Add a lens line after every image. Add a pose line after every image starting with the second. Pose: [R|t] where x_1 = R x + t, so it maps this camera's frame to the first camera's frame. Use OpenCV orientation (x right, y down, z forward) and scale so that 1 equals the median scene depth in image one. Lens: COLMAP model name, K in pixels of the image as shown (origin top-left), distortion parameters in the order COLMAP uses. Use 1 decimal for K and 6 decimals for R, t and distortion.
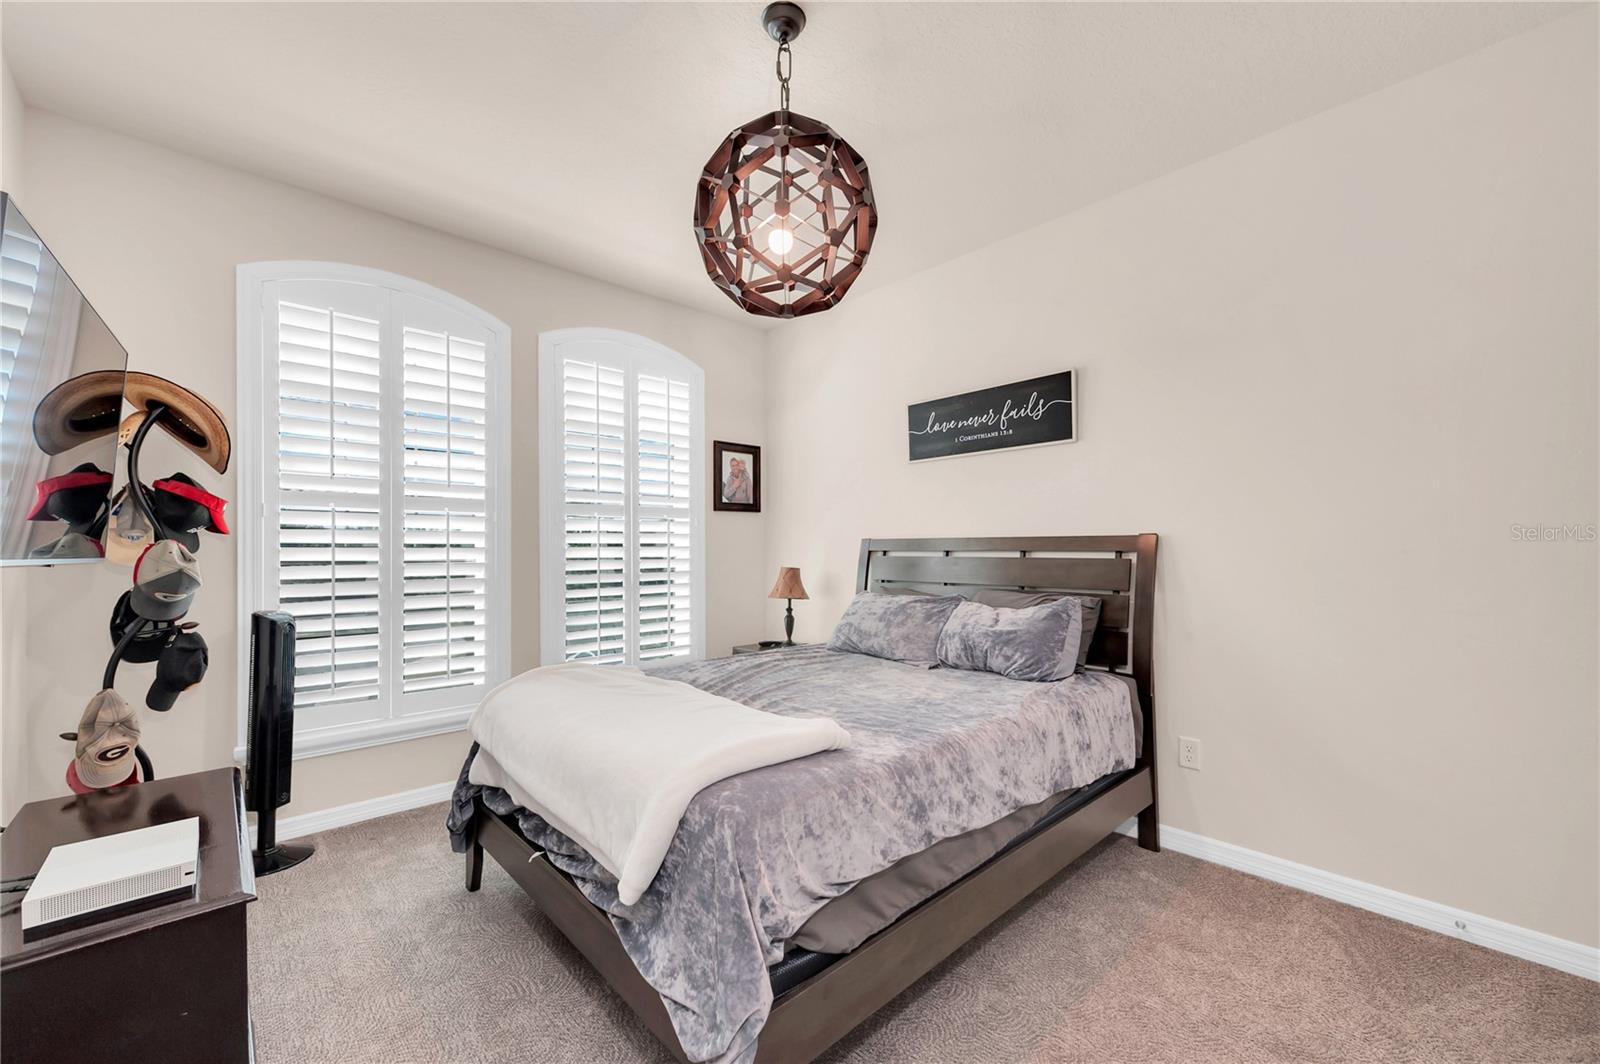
lens RADIAL K [[635.9, 0, 807.4], [0, 635.9, 540.9], [0, 0, 1]] dist [0.002738, 0.000079]
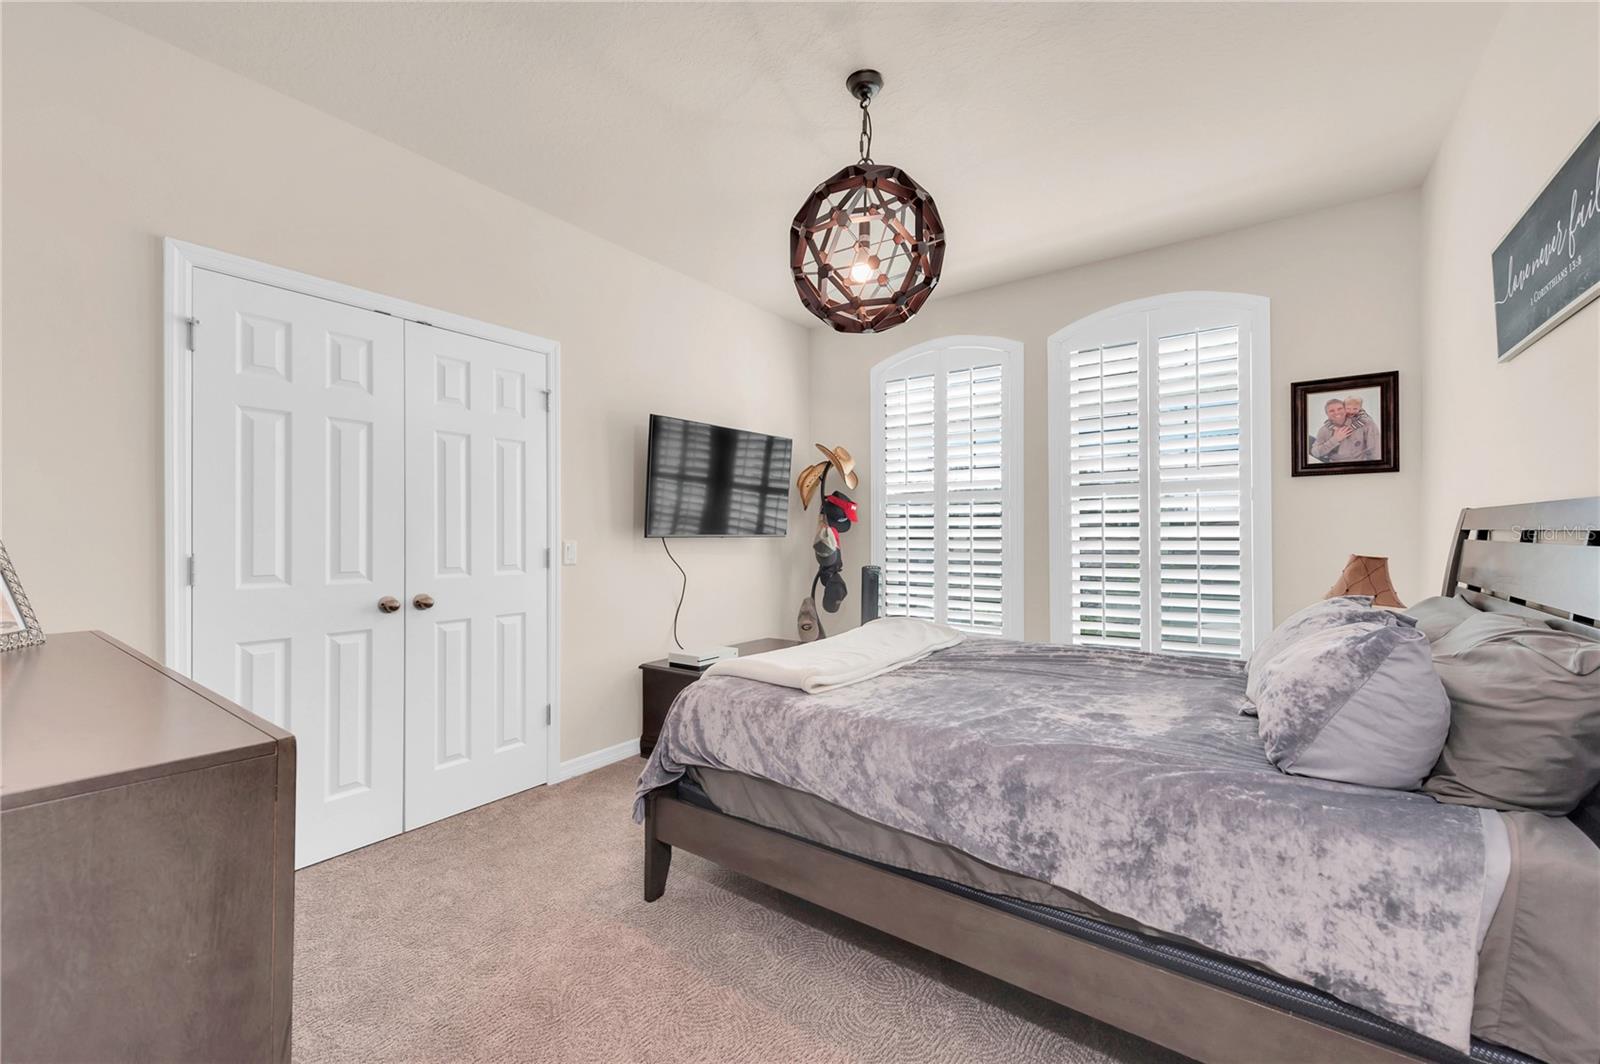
lens RADIAL K [[635.9, 0, 808.8], [0, 635.9, 522.5], [0, 0, 1]] dist [0.002738, 0.000079]
pose [[0.191124, -0.011226, -0.981502, 0.480680], [0.018863, 0.999792, -0.007762, 0.001429], [0.981385, -0.017031, 0.191296, 0.292468]]
